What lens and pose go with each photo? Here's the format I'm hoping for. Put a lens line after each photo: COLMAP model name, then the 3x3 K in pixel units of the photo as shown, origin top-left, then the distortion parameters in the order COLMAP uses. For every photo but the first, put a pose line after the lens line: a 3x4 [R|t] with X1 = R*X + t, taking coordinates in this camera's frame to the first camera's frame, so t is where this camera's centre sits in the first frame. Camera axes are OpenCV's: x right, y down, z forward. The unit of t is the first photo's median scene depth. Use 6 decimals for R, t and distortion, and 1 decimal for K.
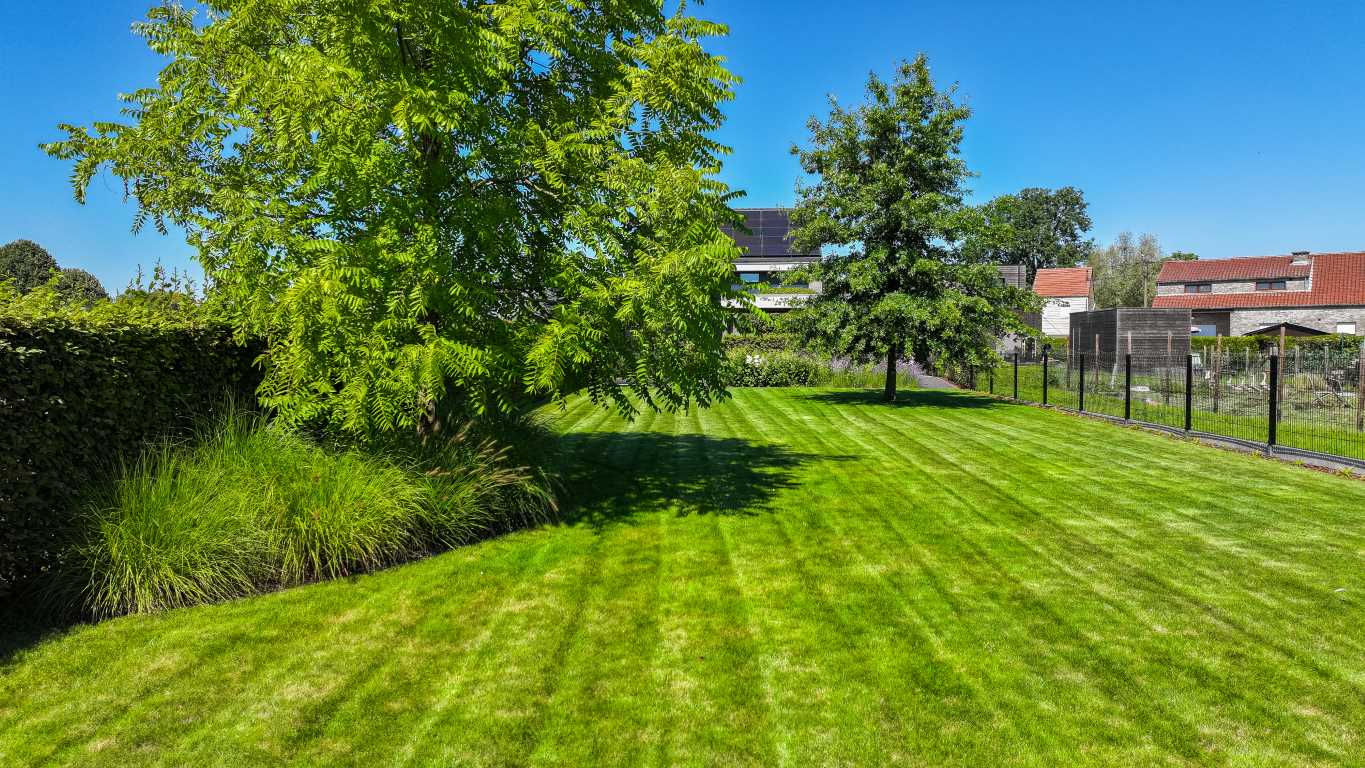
lens RADIAL K [[974.1, 0, 682.1], [0, 974.1, 384.5], [0, 0, 1]] dist [-0.016504, -0.002586]
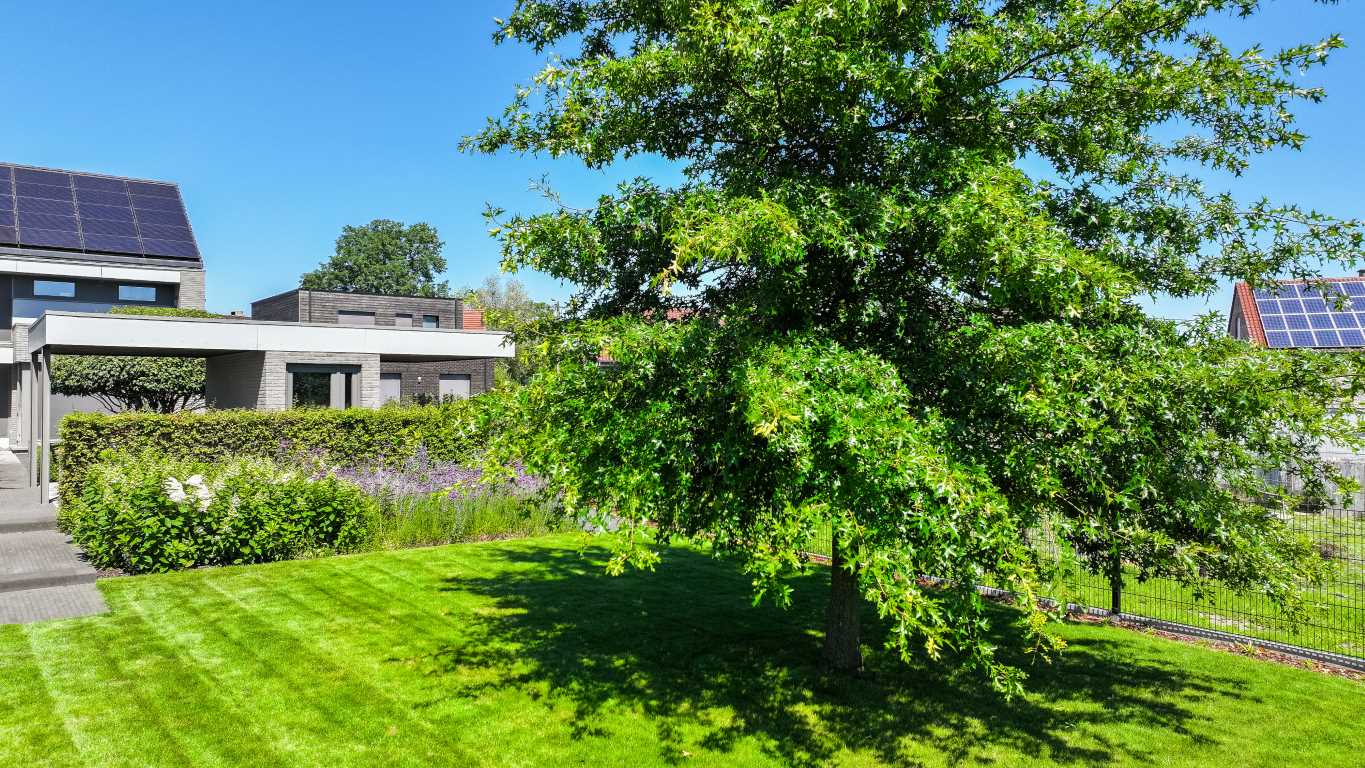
lens RADIAL K [[974.1, 0, 683.1], [0, 974.1, 383.3], [0, 0, 1]] dist [-0.016504, -0.002586]
pose [[0.765902, 0.009302, 0.642889, -0.009693], [0.020275, 0.999049, -0.038609, -0.026637], [-0.642637, 0.042606, 0.764985, 0.343797]]
